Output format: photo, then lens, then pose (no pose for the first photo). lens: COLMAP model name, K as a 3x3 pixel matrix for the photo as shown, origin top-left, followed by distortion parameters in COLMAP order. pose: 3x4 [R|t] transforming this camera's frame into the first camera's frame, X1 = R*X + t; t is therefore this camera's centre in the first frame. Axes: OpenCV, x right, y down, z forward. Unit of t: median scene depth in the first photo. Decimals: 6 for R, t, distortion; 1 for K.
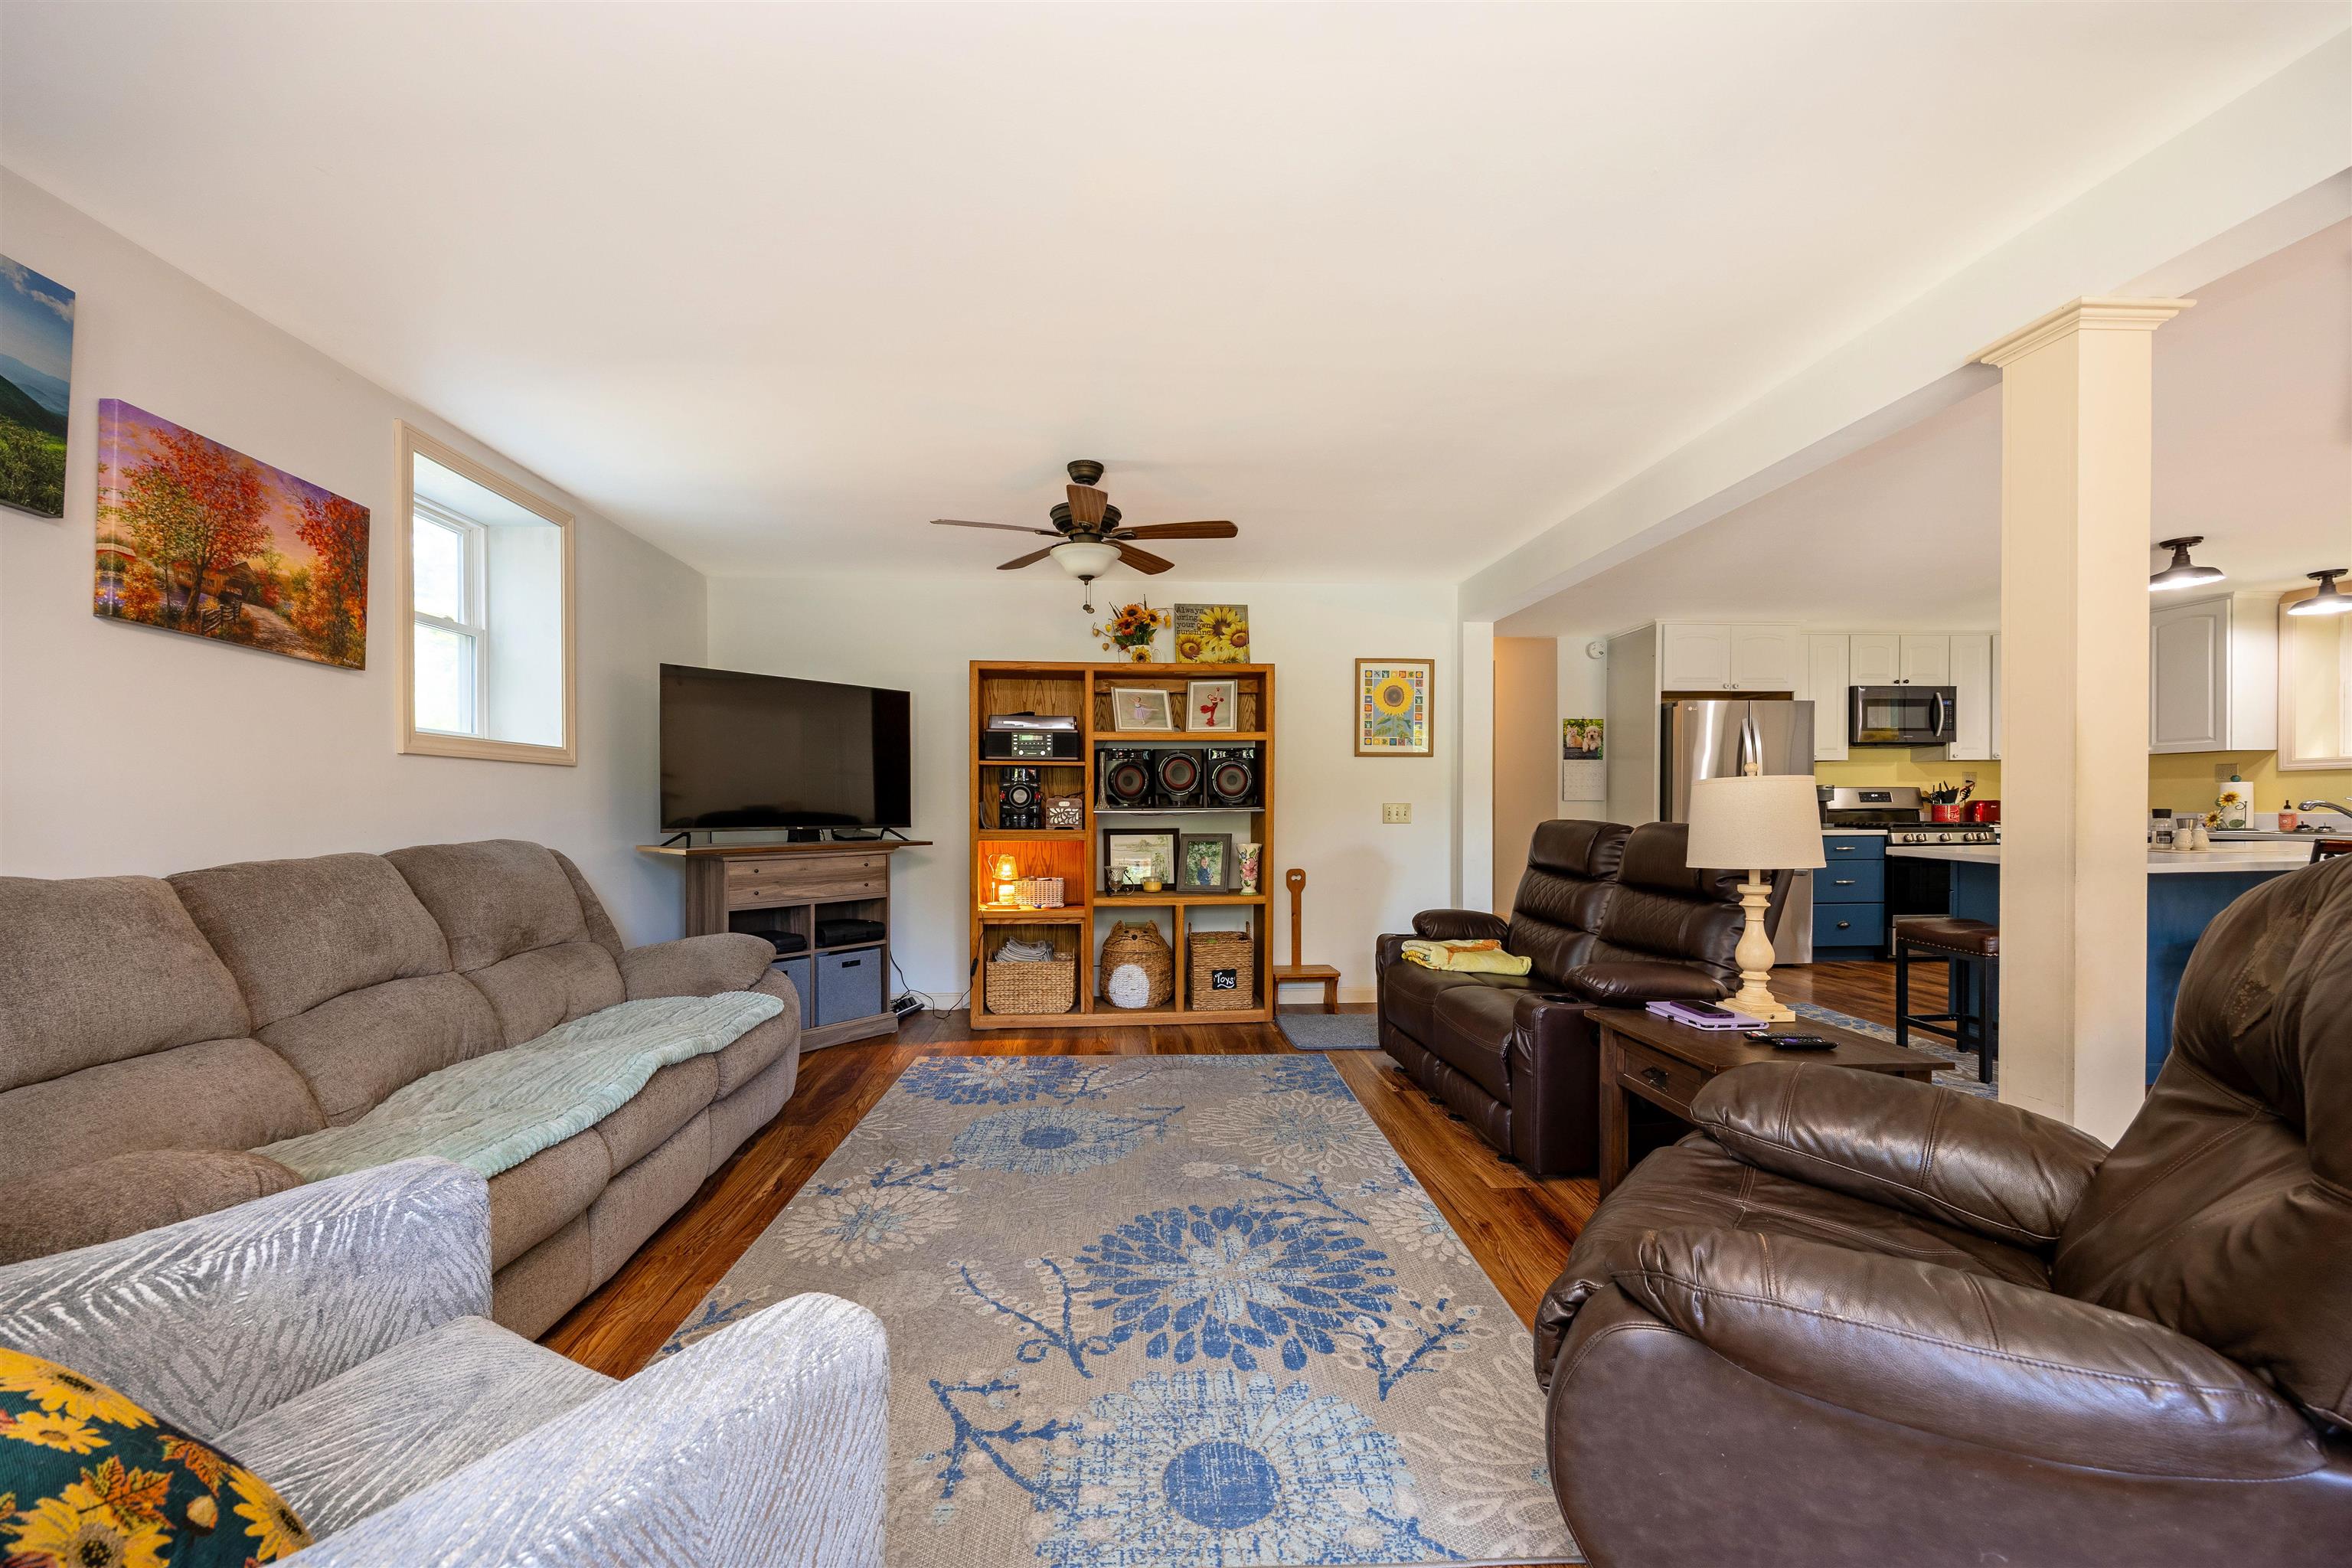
lens RADIAL K [[887.9, 0, 1184.2], [0, 887.9, 783.3], [0, 0, 1]] dist [-0.004513, 0.000015]
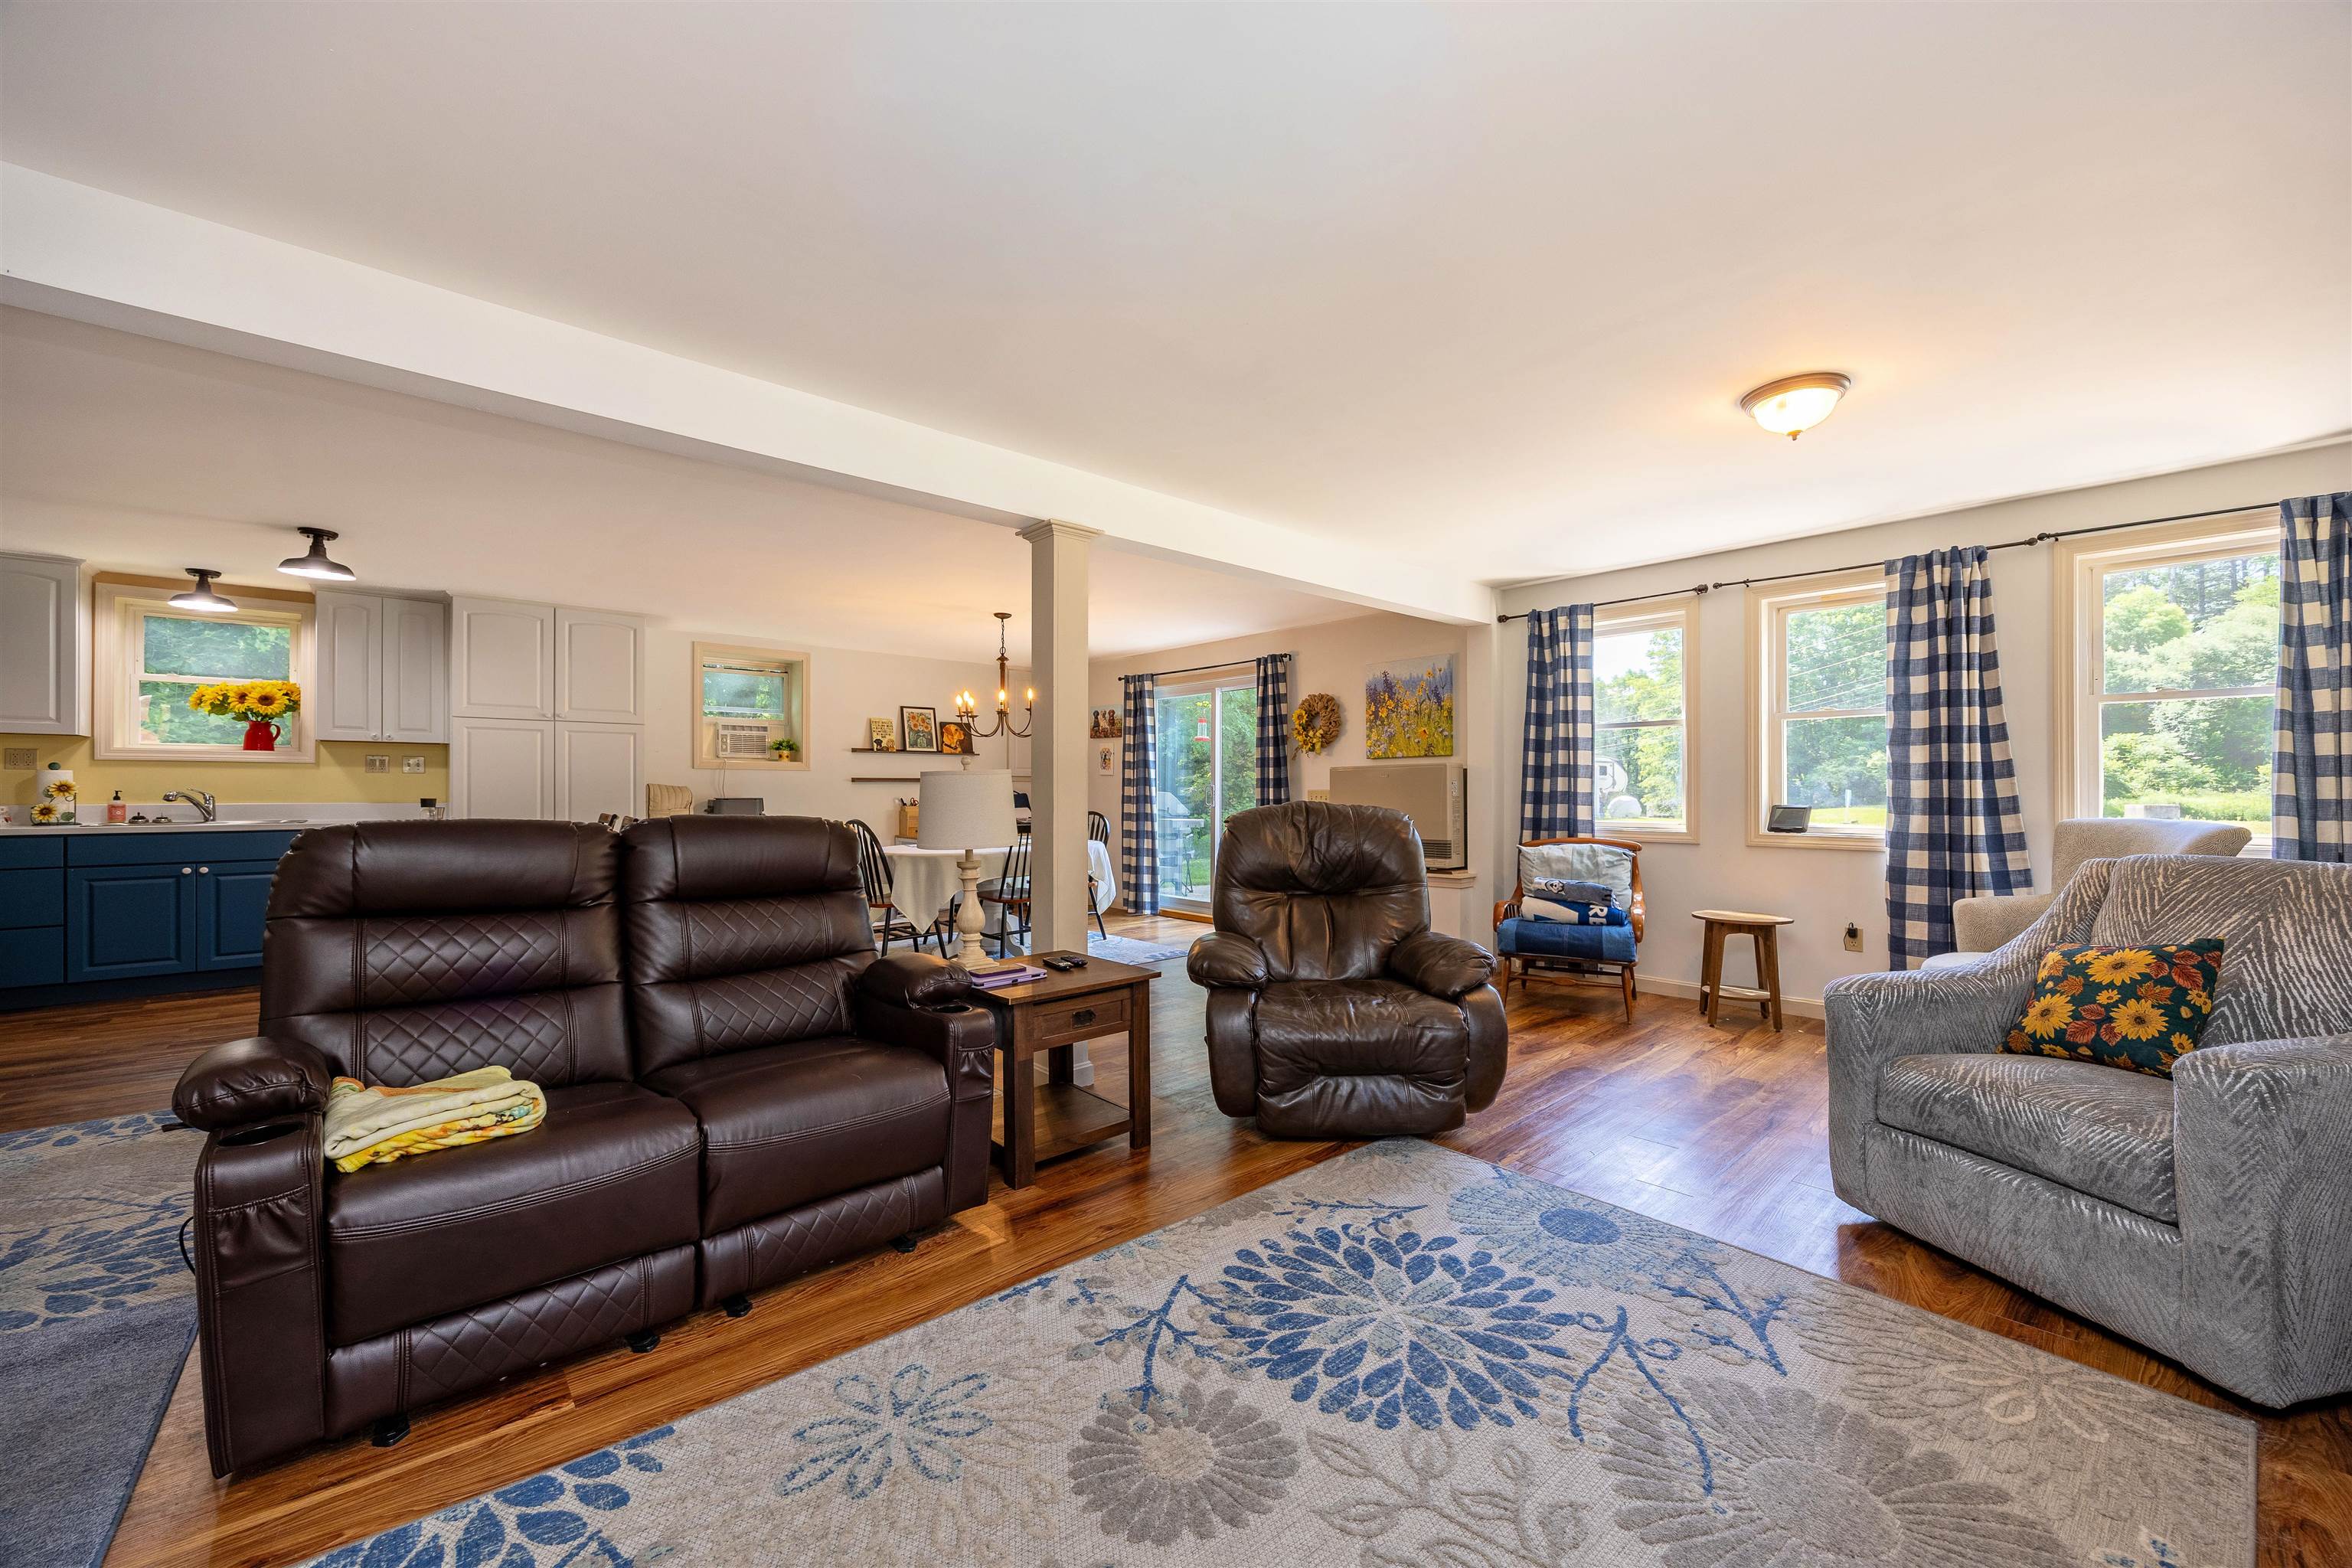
lens RADIAL K [[887.9, 0, 1184.2], [0, 887.9, 783.3], [0, 0, 1]] dist [-0.004513, 0.000015]
pose [[-0.593291, 0.011579, 0.804905, -0.538687], [-0.015758, 0.999538, -0.025994, 0.046052], [-0.804834, -0.028105, -0.592835, 1.672112]]
